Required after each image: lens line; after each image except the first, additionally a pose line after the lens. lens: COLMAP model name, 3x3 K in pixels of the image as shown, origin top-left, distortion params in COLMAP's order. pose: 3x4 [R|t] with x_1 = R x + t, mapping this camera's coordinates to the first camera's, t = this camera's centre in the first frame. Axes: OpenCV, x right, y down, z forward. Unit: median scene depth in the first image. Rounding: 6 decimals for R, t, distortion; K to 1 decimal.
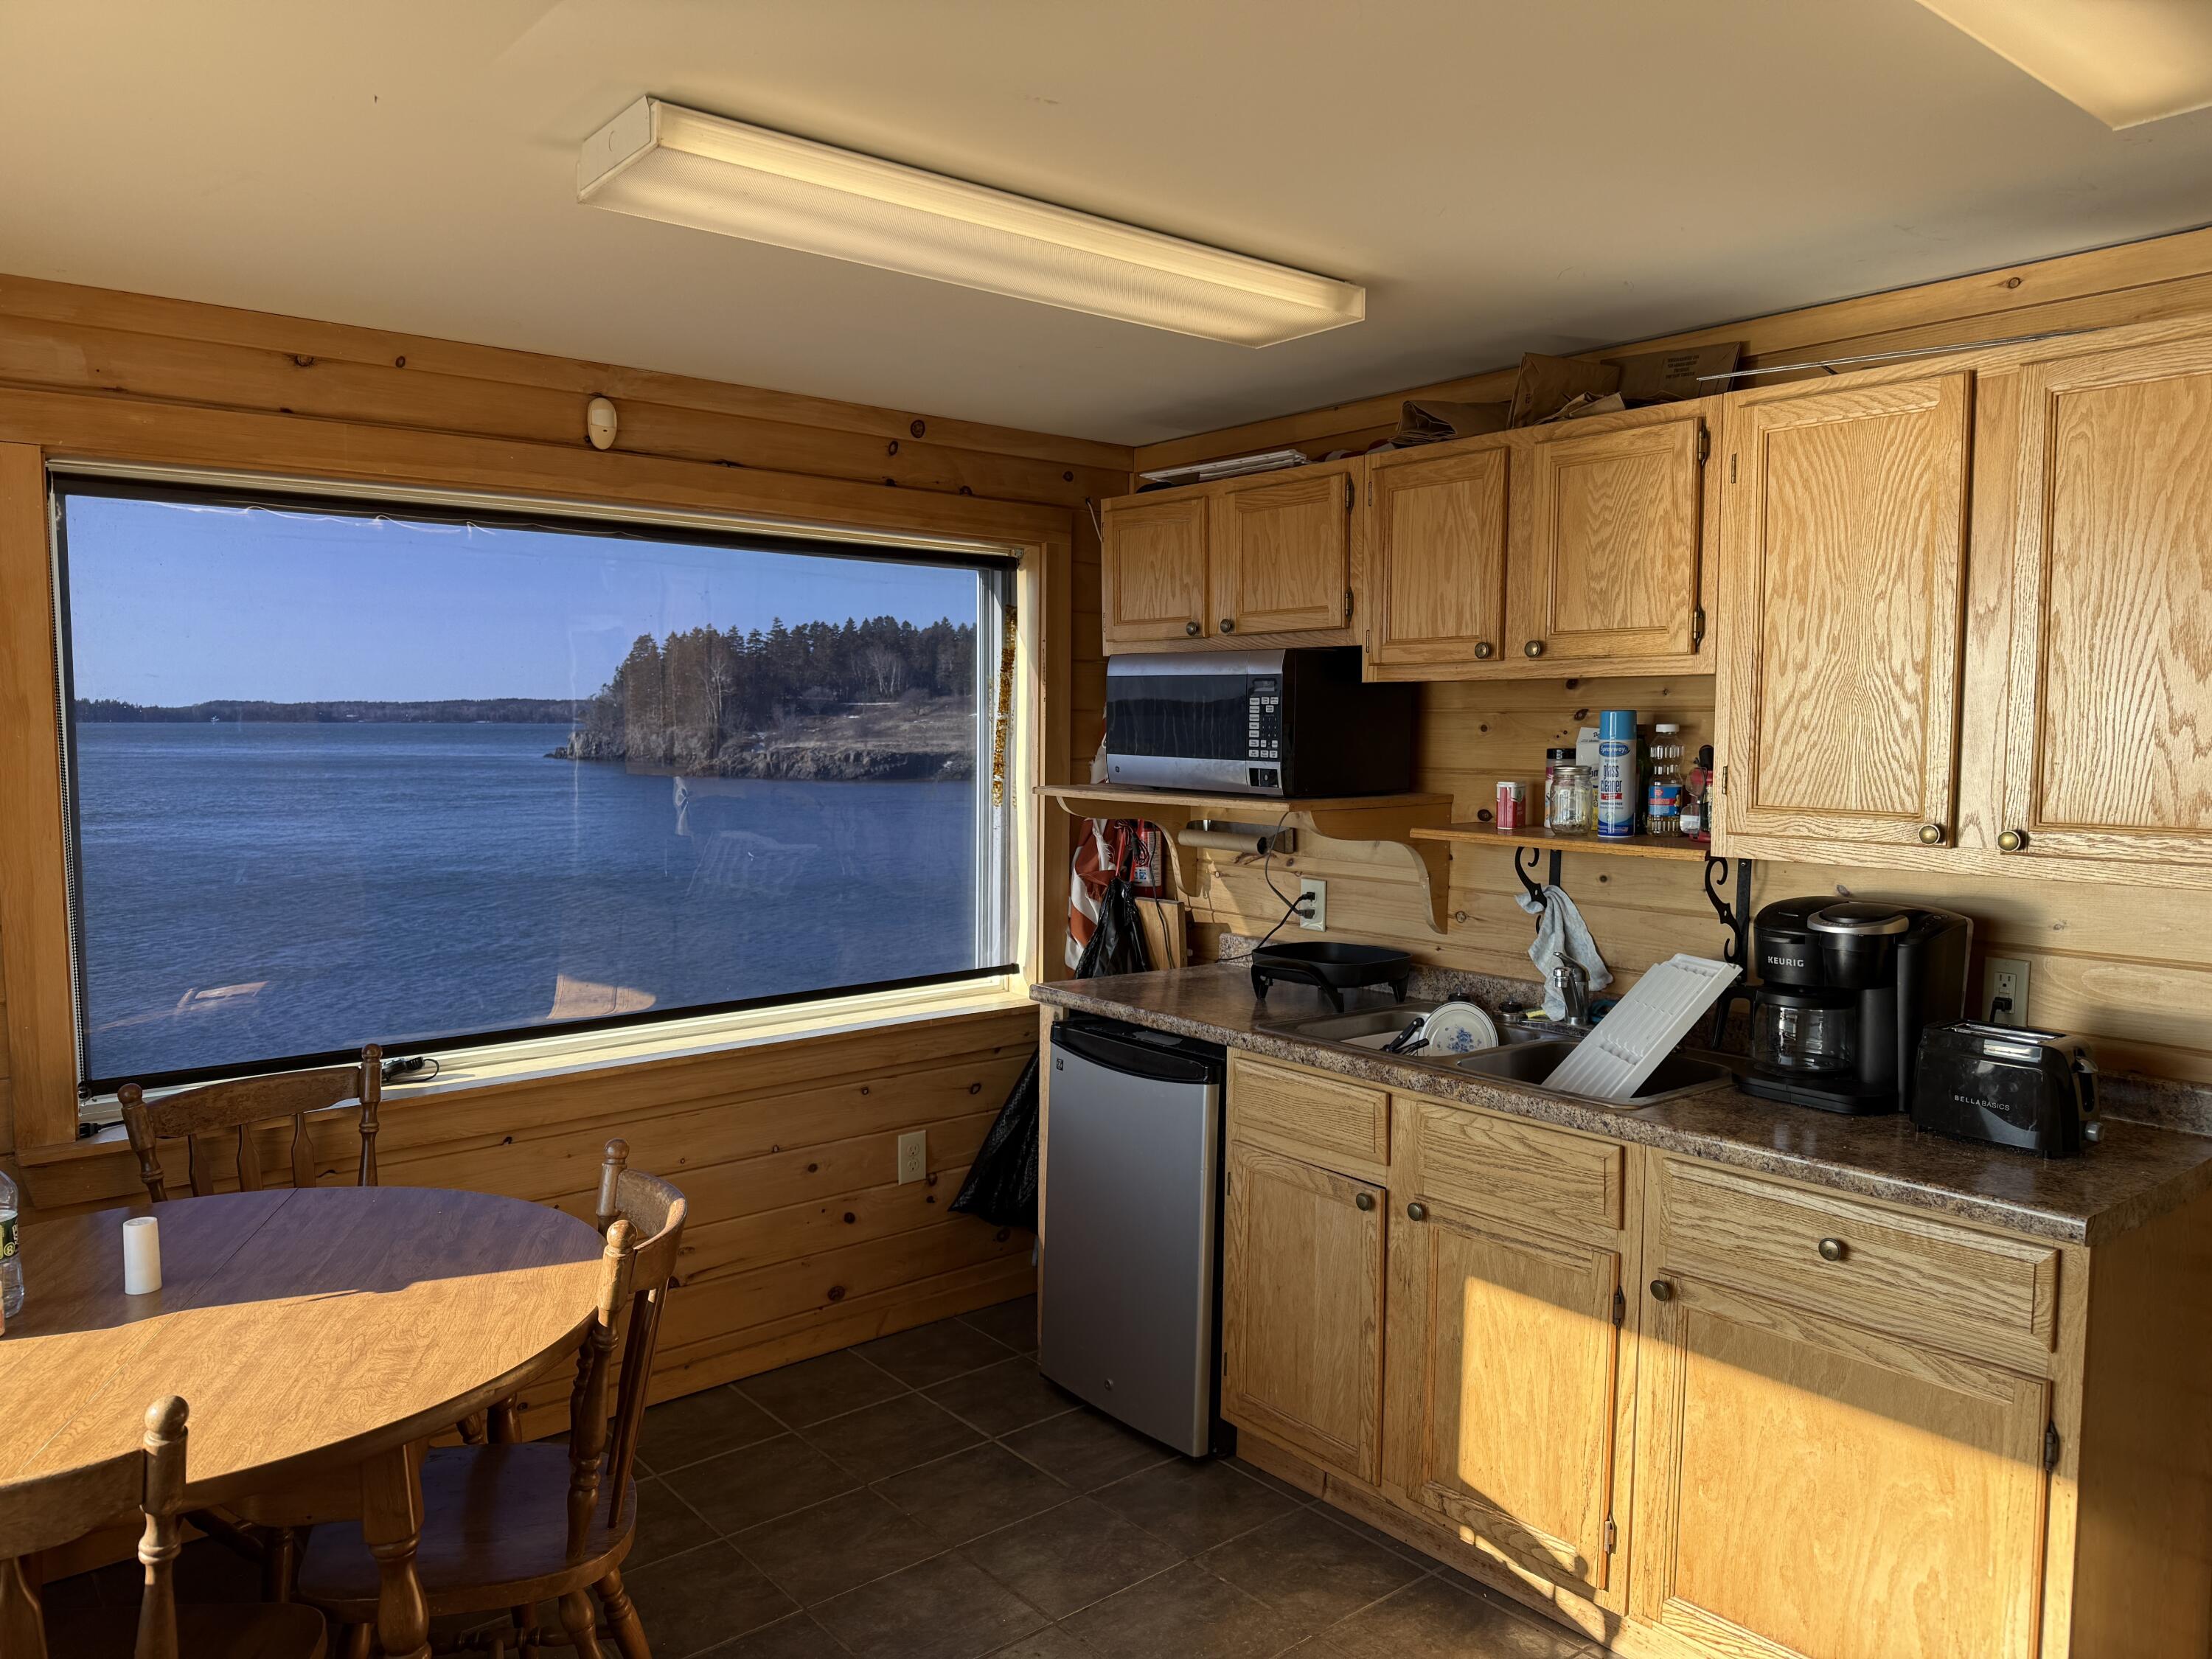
lens RADIAL K [[1545.6, 0, 1092.2], [0, 1545.6, 820.2], [0, 0, 1]] dist [0.054925, -0.064982]
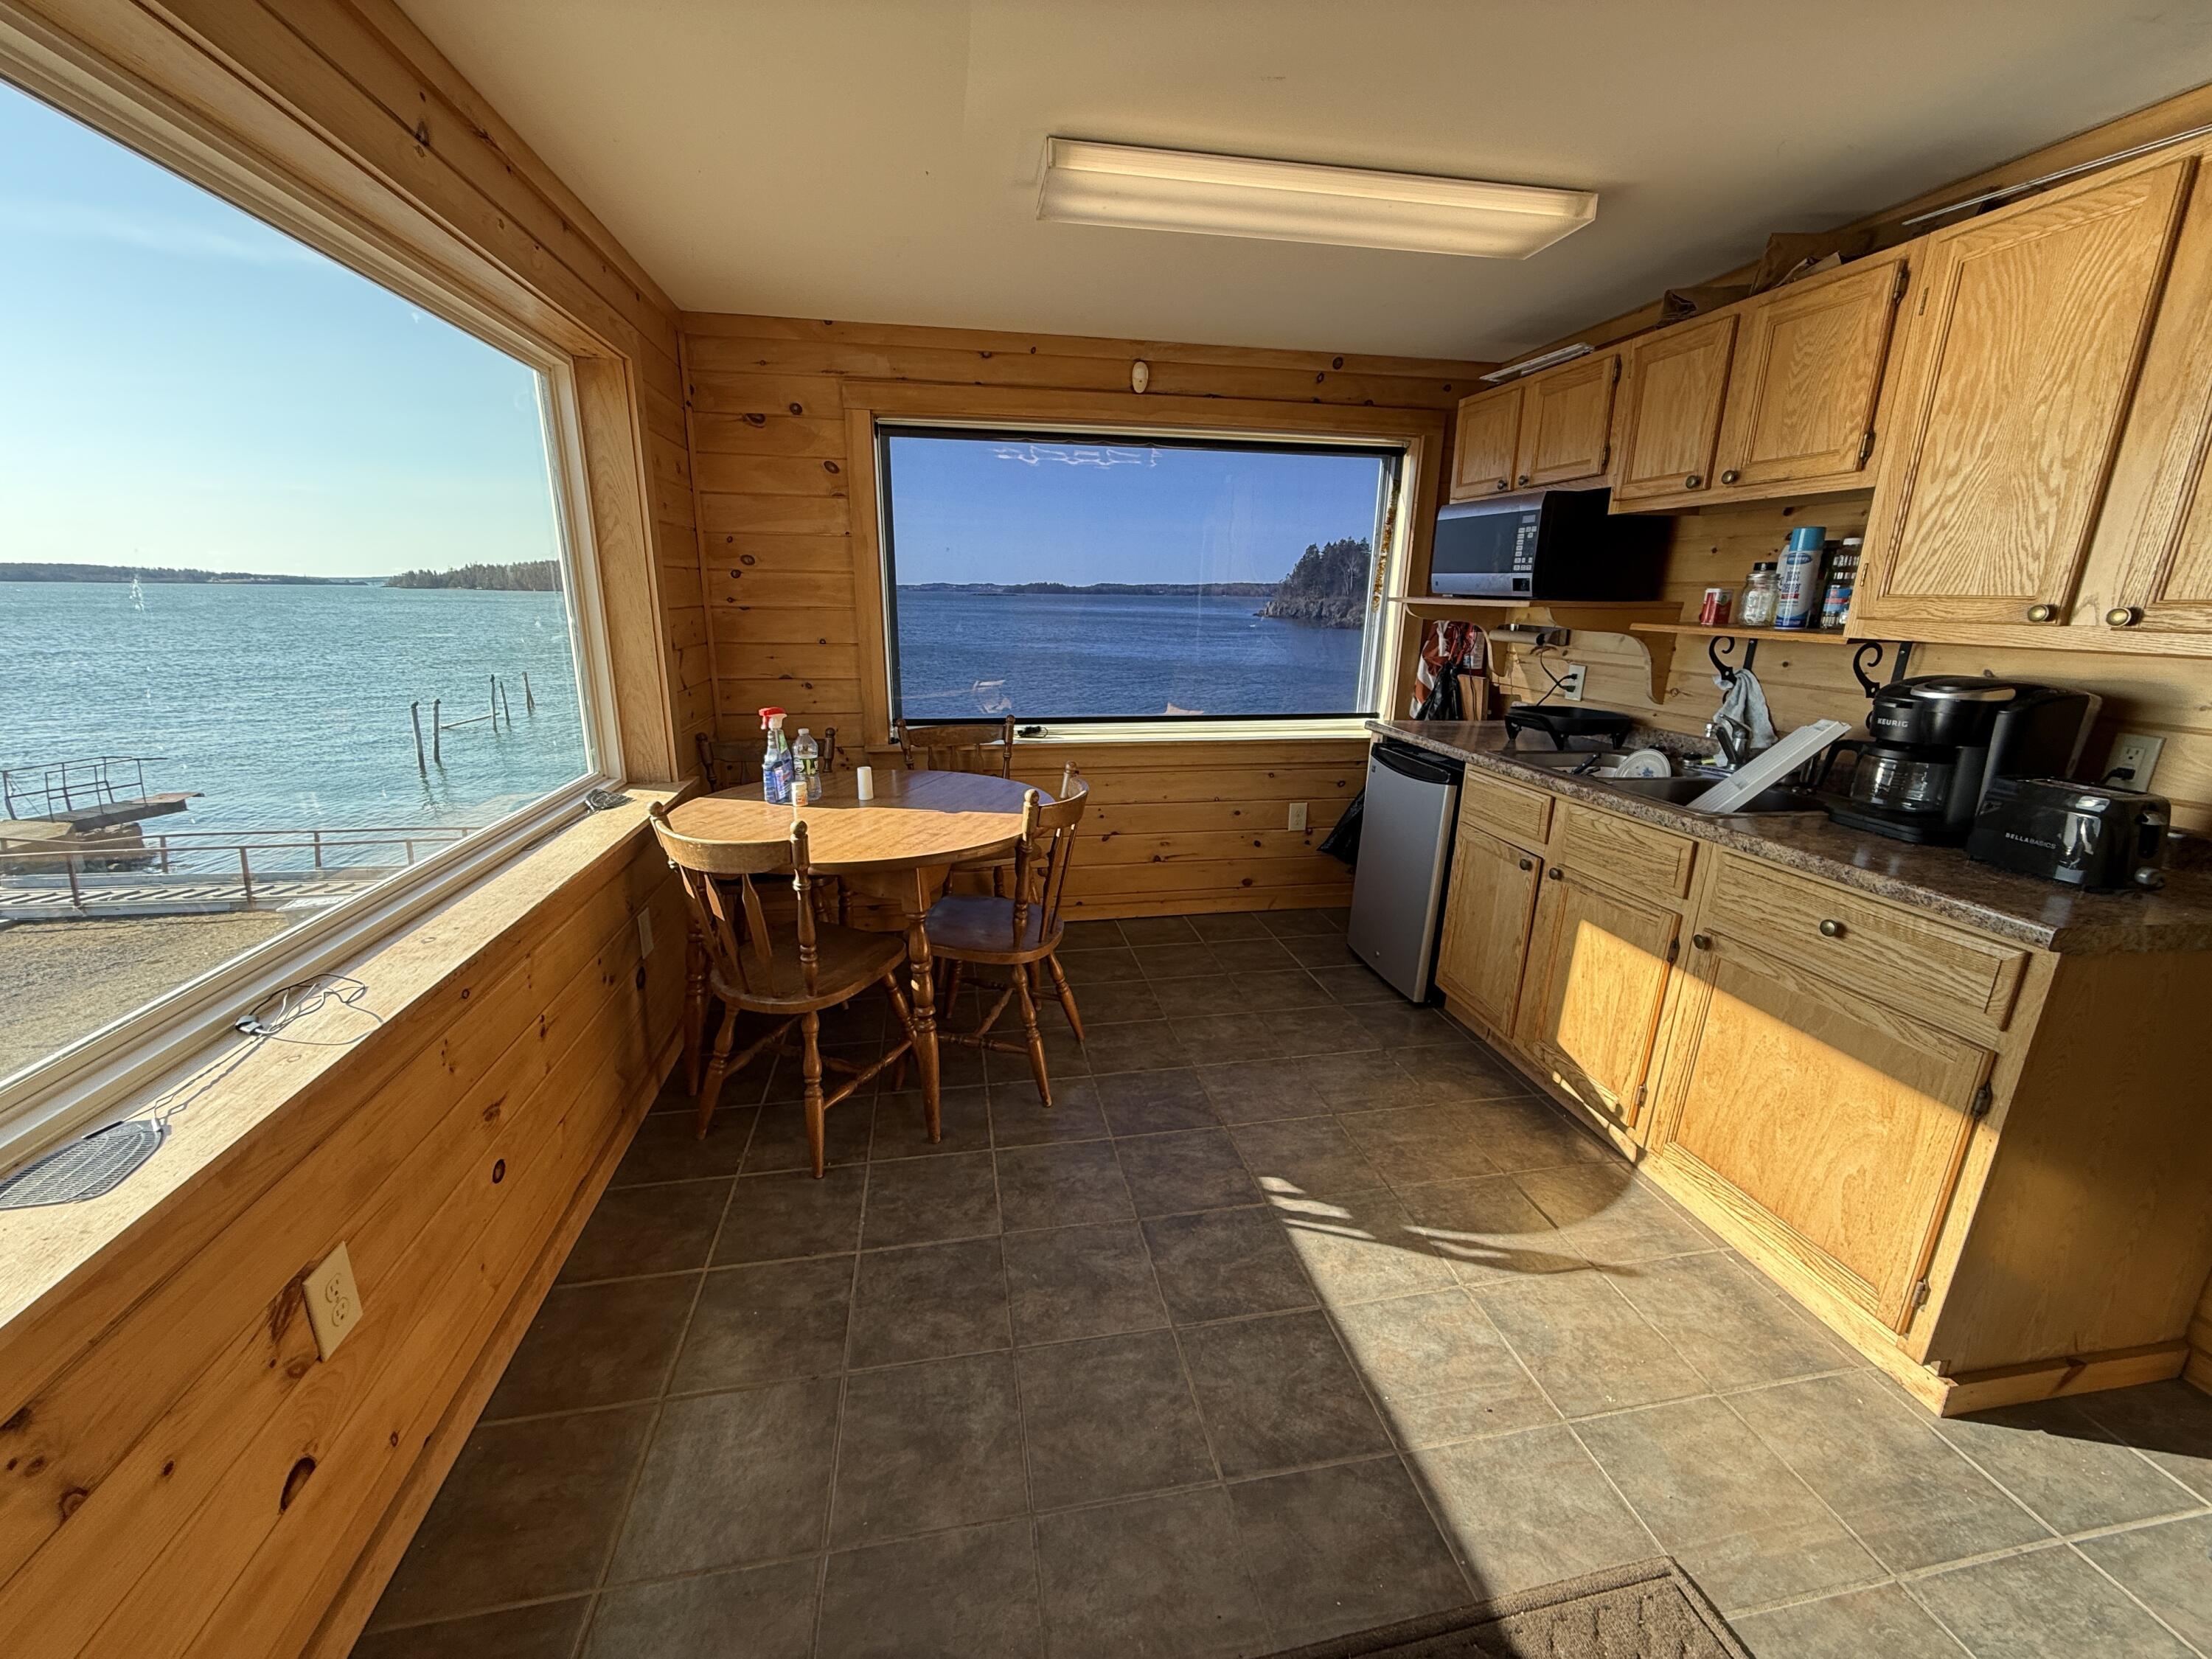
lens RADIAL K [[874.8, 0, 1100.4], [0, 874.8, 820.0], [0, 0, 1]] dist [-0.001436, -0.000544]
pose [[0.870406, 0.133141, -0.473991, 0.216602], [-0.043735, 0.979844, 0.194919, 0.054084], [0.490389, -0.148929, 0.858685, 0.063050]]
